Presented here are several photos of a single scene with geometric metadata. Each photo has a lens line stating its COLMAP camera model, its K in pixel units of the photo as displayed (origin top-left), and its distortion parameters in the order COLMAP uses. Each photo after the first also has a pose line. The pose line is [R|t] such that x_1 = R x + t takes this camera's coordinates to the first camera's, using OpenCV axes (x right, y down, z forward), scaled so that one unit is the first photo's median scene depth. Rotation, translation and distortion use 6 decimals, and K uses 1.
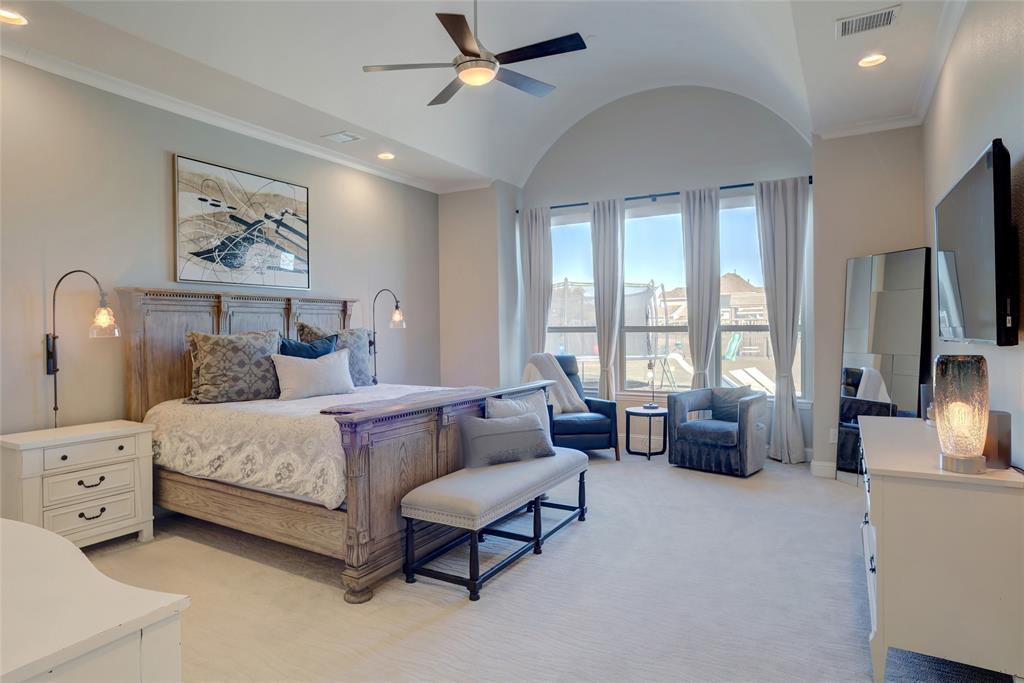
lens RADIAL K [[585.7, 0, 507.9], [0, 585.7, 335.7], [0, 0, 1]] dist [-0.063658, 0.038772]
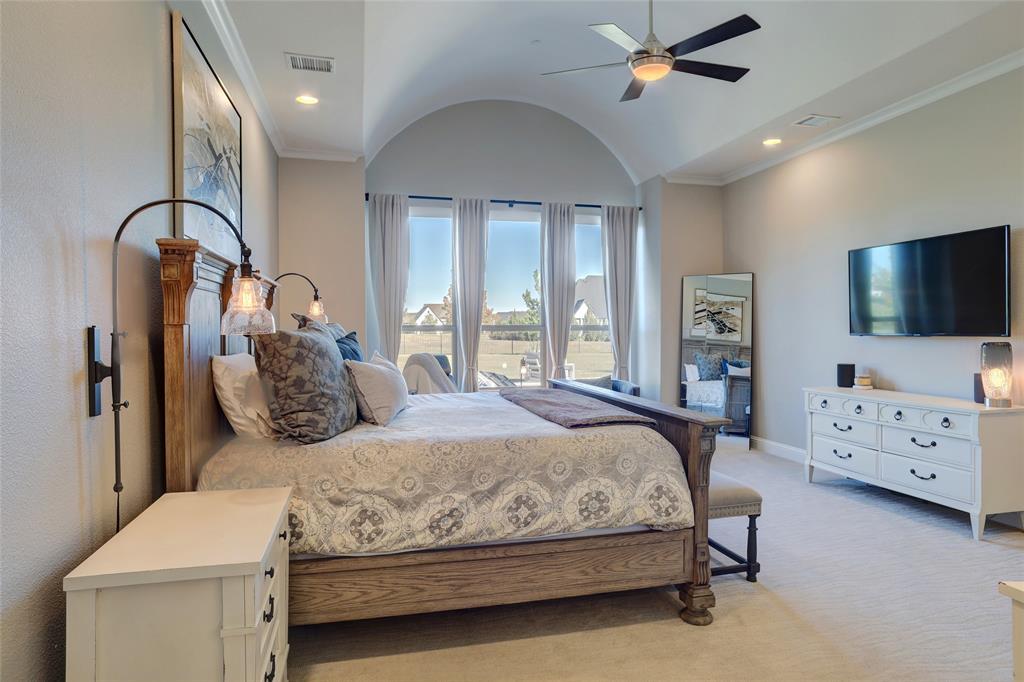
lens RADIAL K [[585.7, 0, 501.6], [0, 585.7, 334.9], [0, 0, 1]] dist [-0.063658, 0.038772]
pose [[0.721431, -0.001286, 0.692485, -0.693195], [0.003517, 0.999992, -0.001807, 0.003800], [-0.692477, 0.003739, 0.721430, 0.347525]]
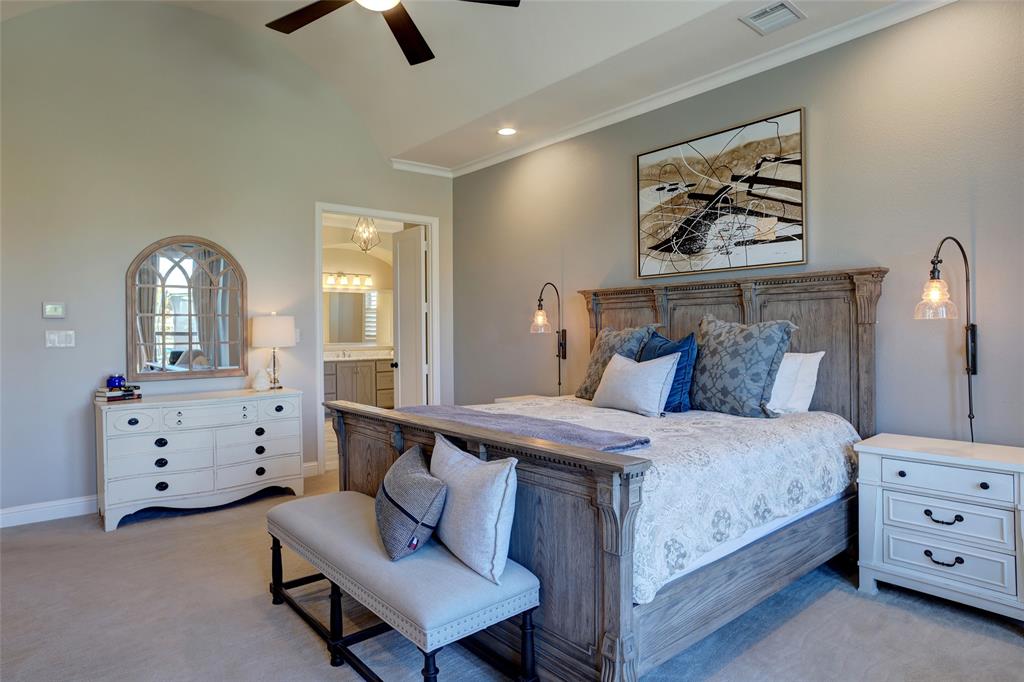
lens RADIAL K [[585.7, 0, 512.9], [0, 585.7, 335.9], [0, 0, 1]] dist [-0.063658, 0.038772]
pose [[-0.339824, 0.011041, -0.940424, 0.445721], [-0.006109, 0.999884, 0.013946, -0.005377], [0.940469, 0.010485, -0.339717, 1.070021]]
